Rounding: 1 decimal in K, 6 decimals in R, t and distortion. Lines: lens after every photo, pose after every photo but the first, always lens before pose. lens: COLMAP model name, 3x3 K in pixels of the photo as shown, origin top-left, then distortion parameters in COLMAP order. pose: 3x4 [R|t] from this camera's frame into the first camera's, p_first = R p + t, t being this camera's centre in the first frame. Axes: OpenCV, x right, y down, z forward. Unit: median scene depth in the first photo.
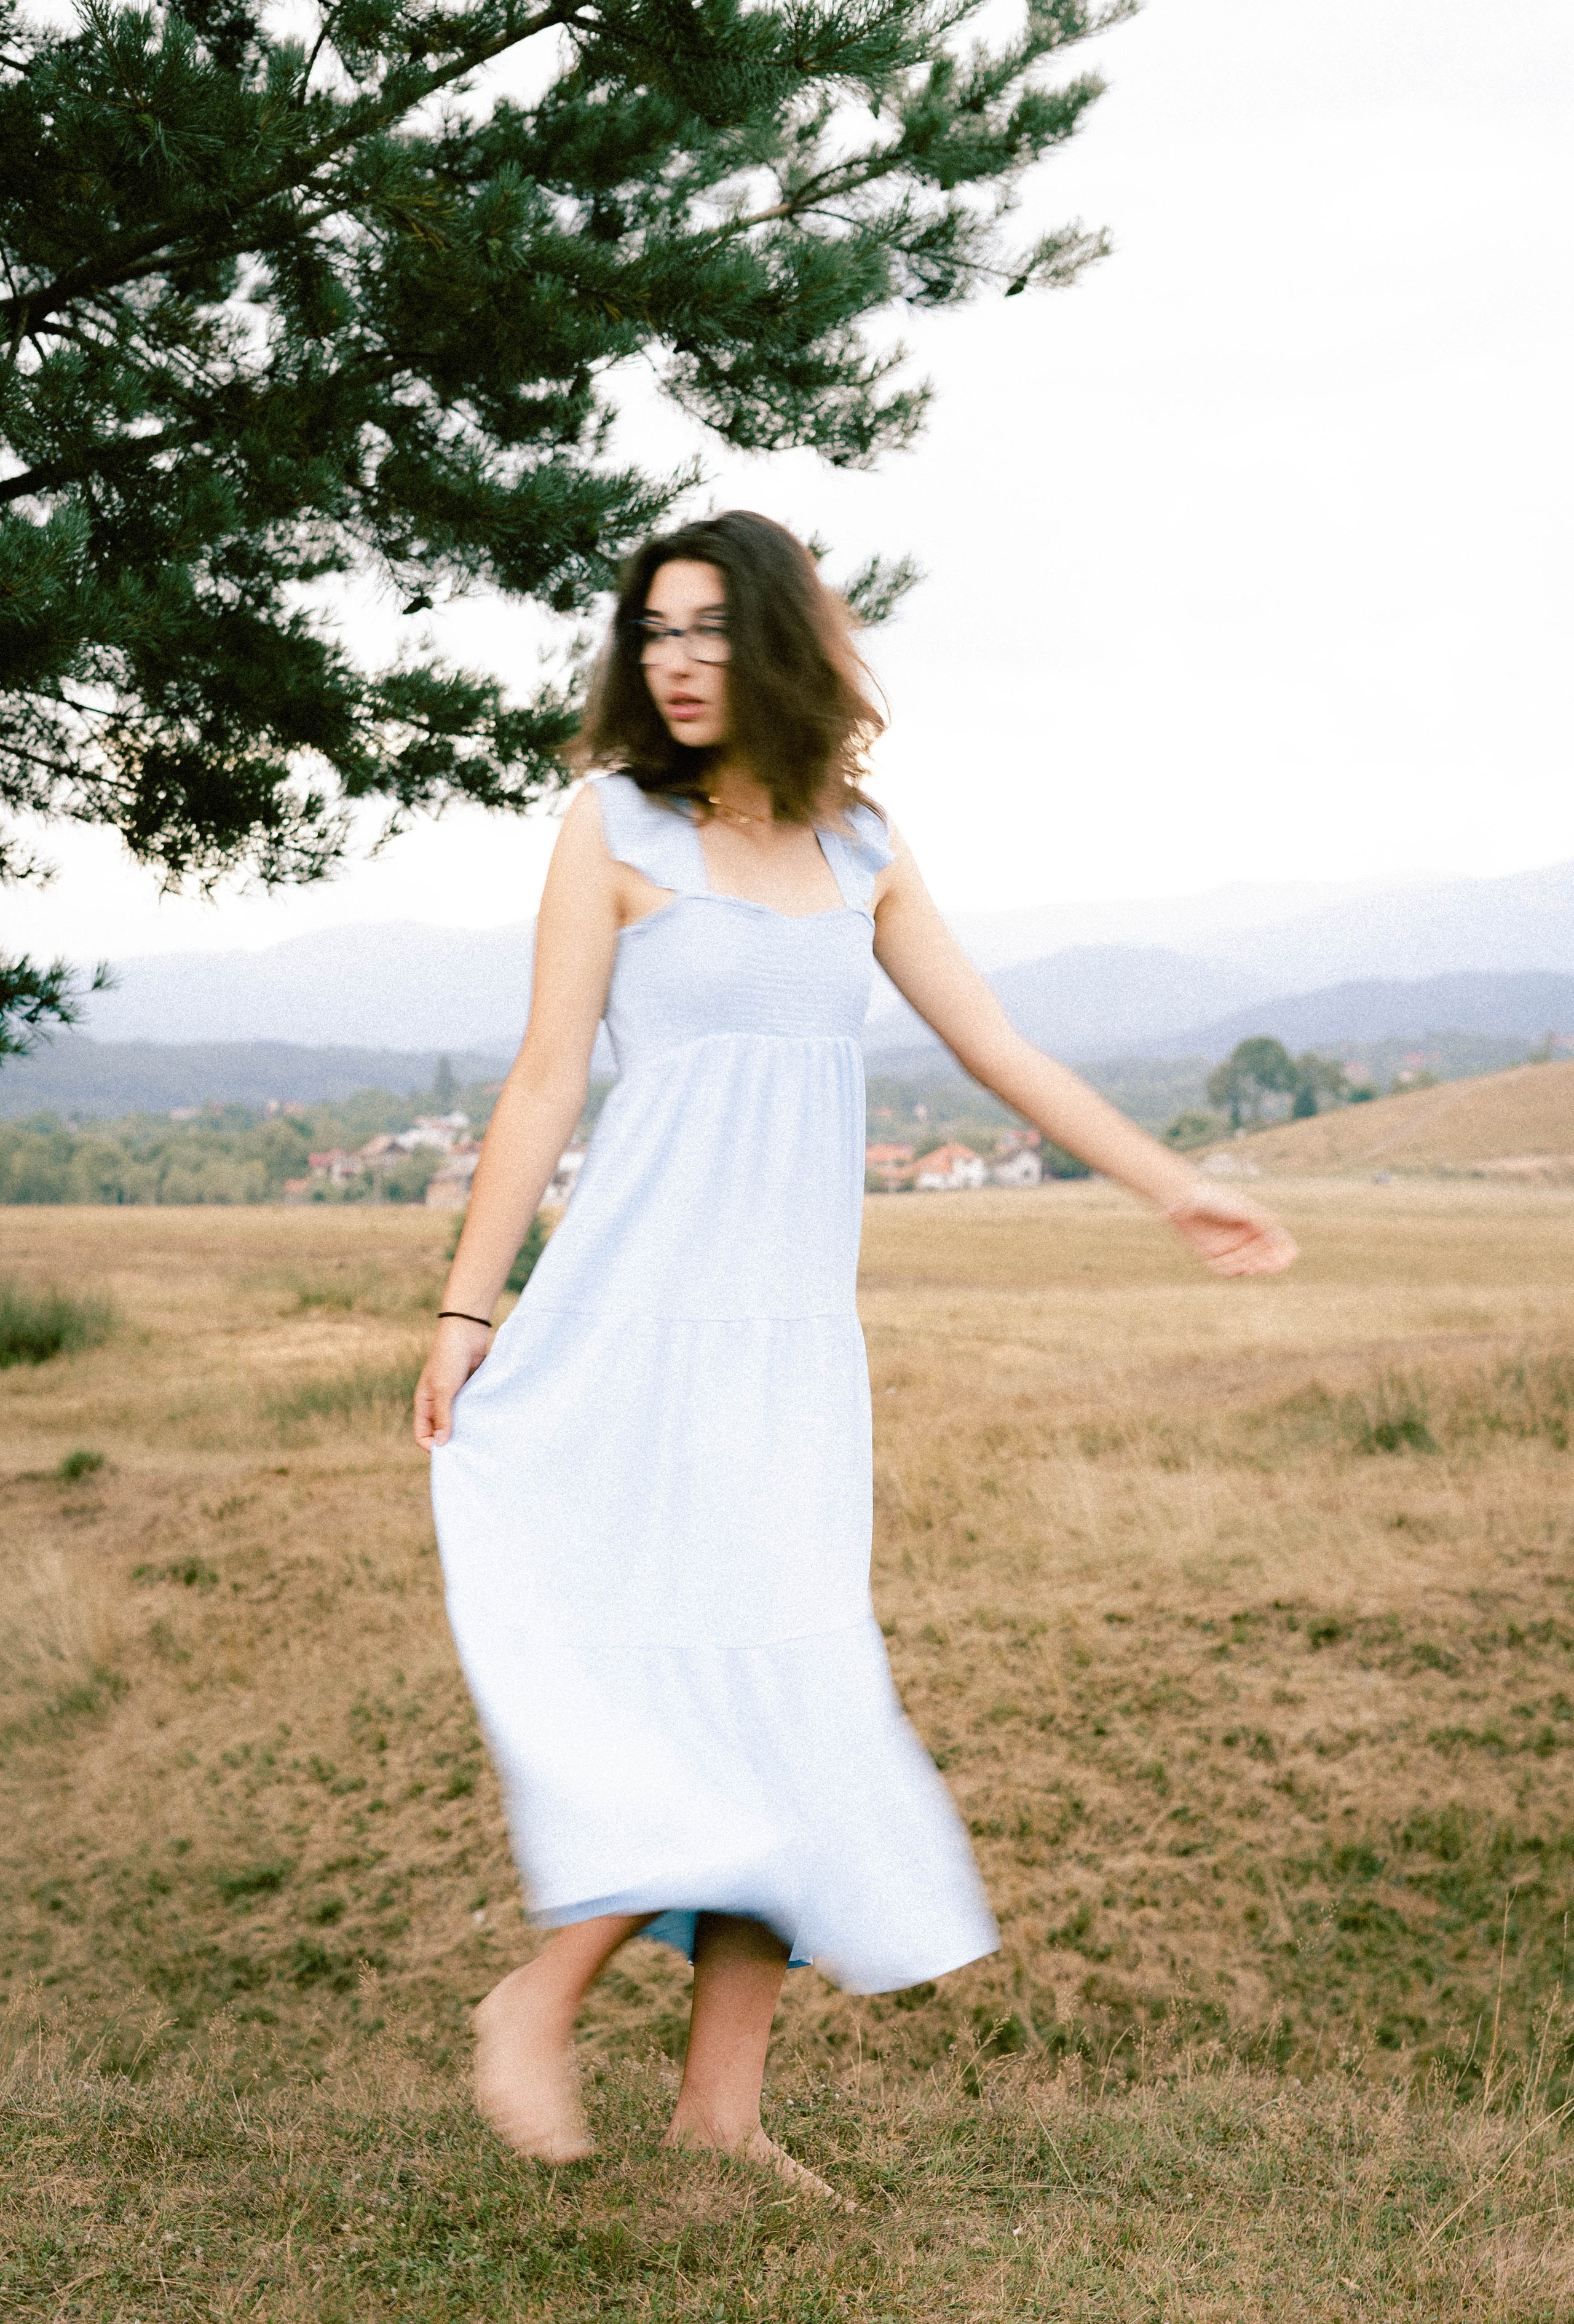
lens RADIAL K [[5052.9, 0, 1012.8], [0, 5052.9, 1401.5], [0, 0, 1]] dist [-0.055435, 0.631395]
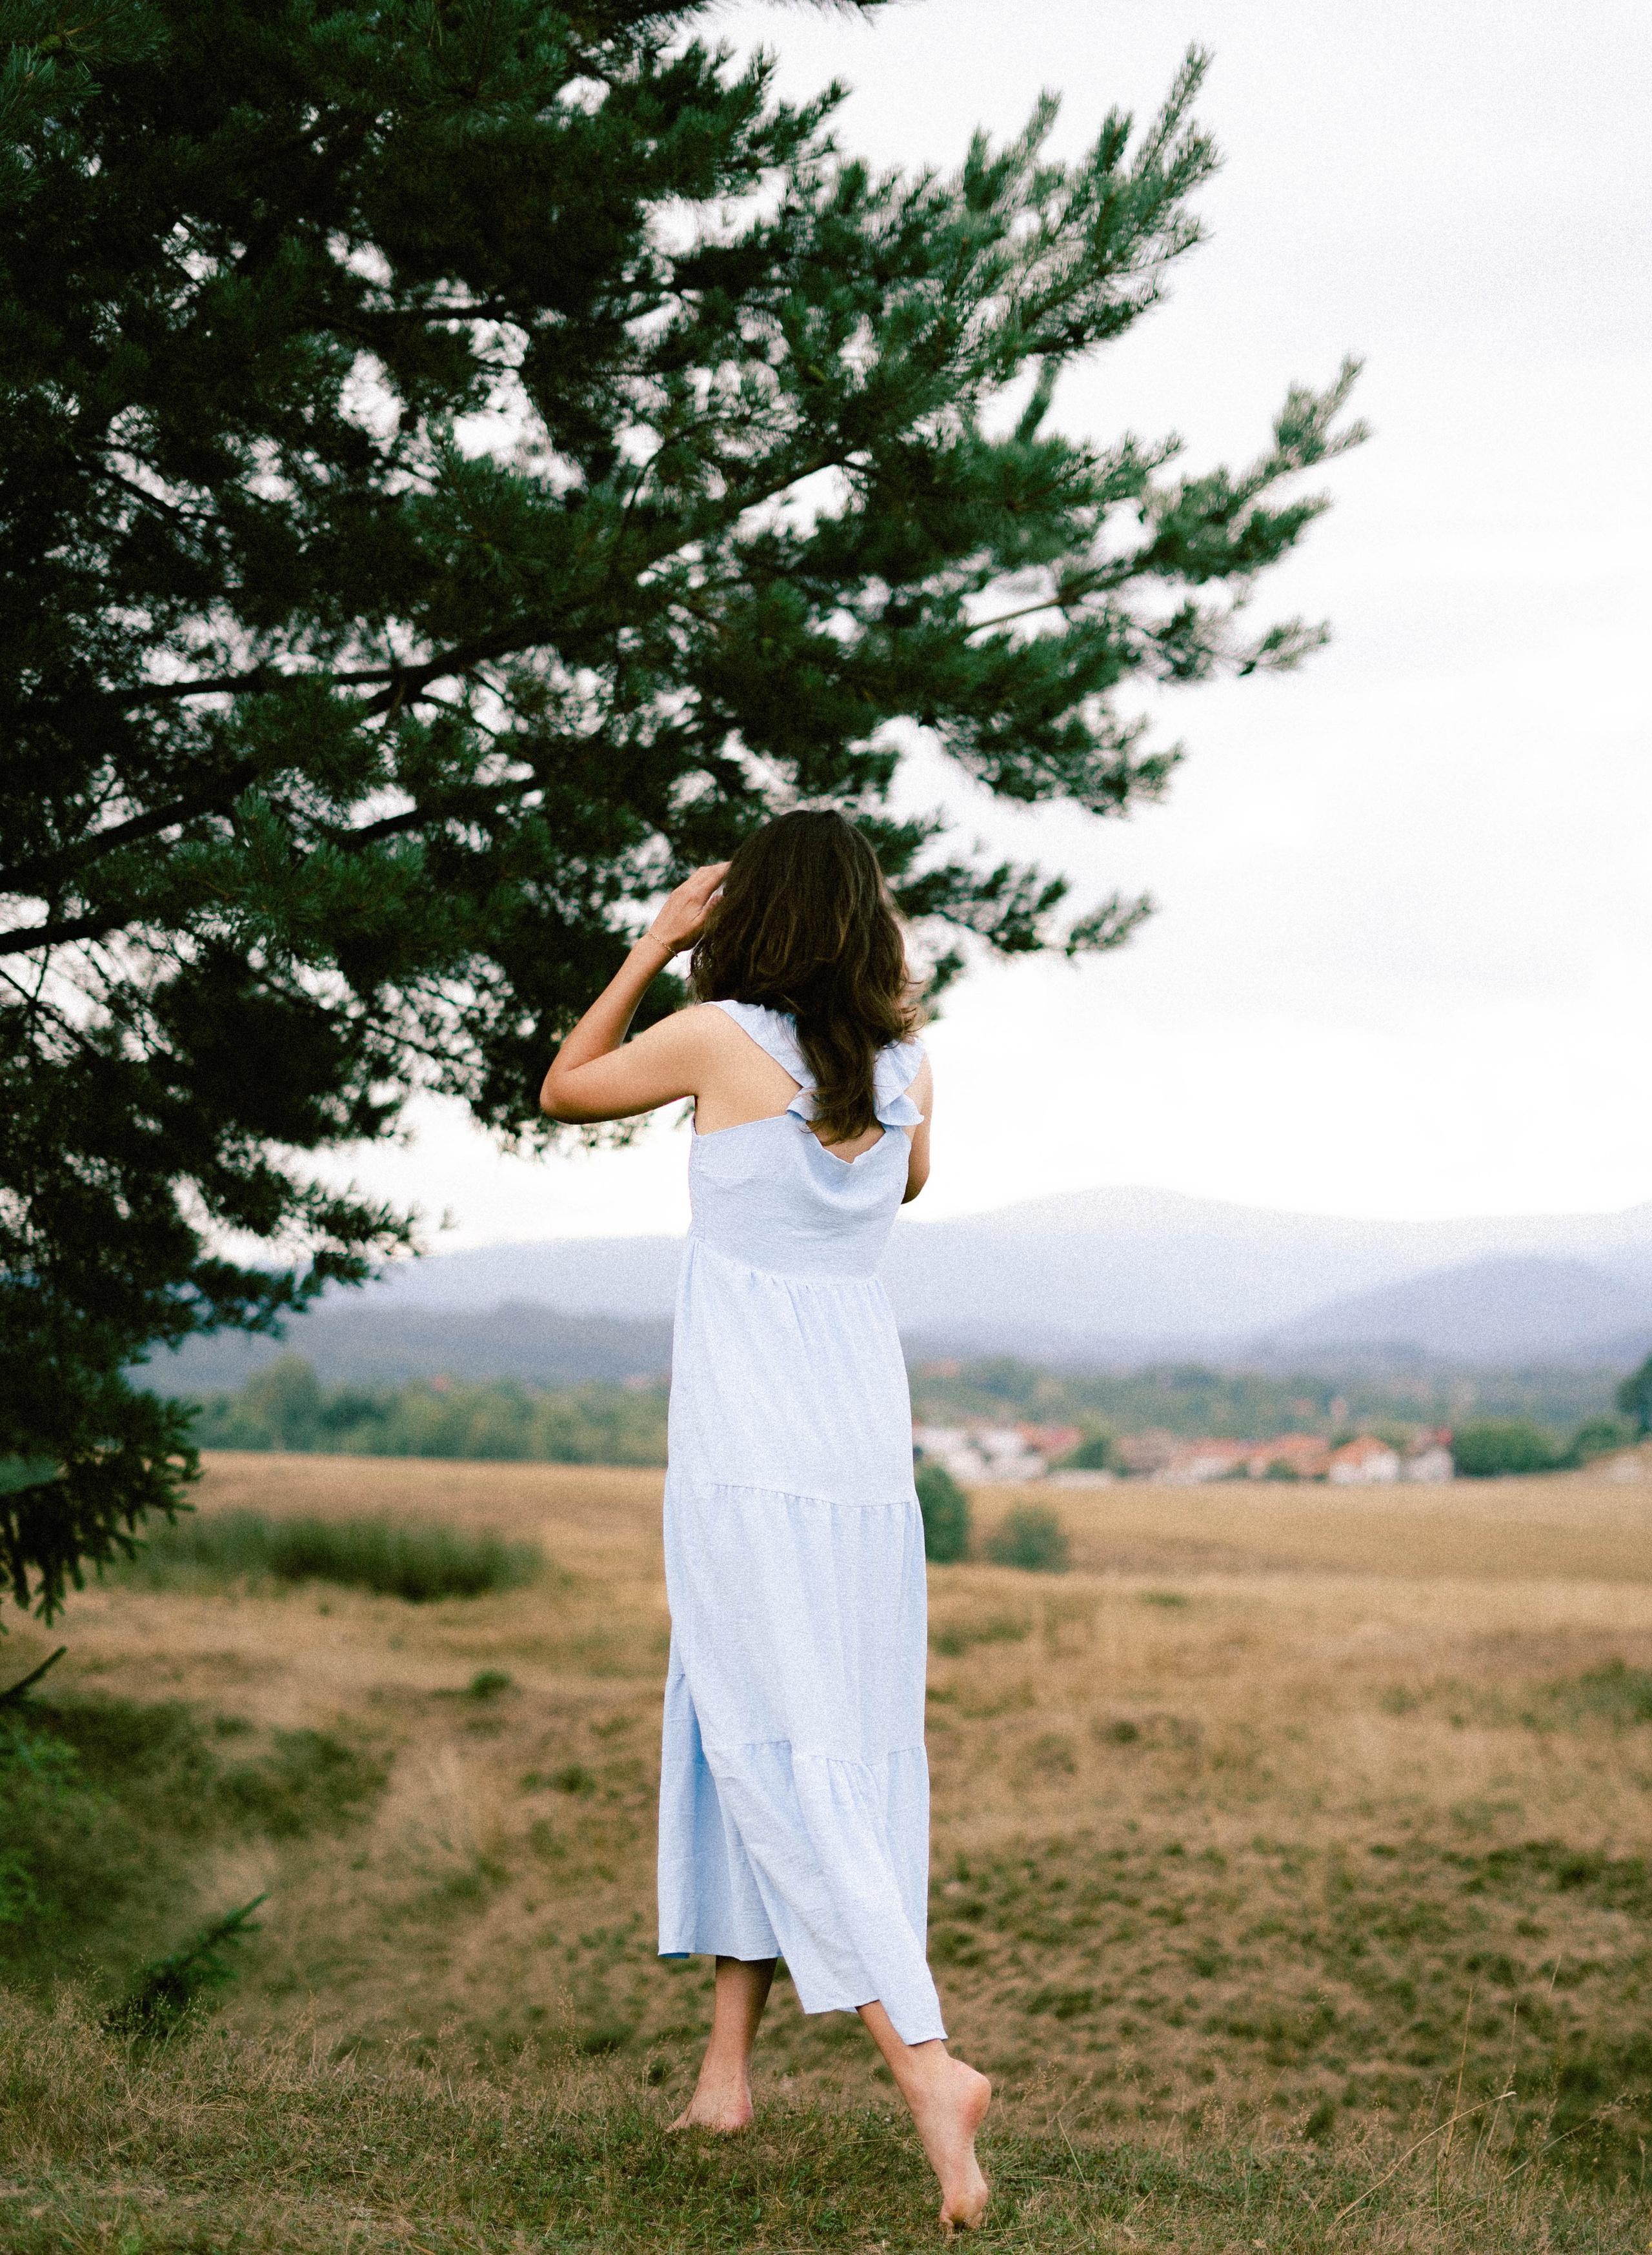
lens RADIAL K [[5168.6, 0, 729.7], [0, 5168.6, 1241.7], [0, 0, 1]] dist [-0.031469, 0.421780]
pose [[0.986785, 0.035195, -0.158169, 0.055298], [-0.049606, 0.994875, -0.088110, 0.017923], [0.154257, 0.094791, 0.983473, -0.140326]]
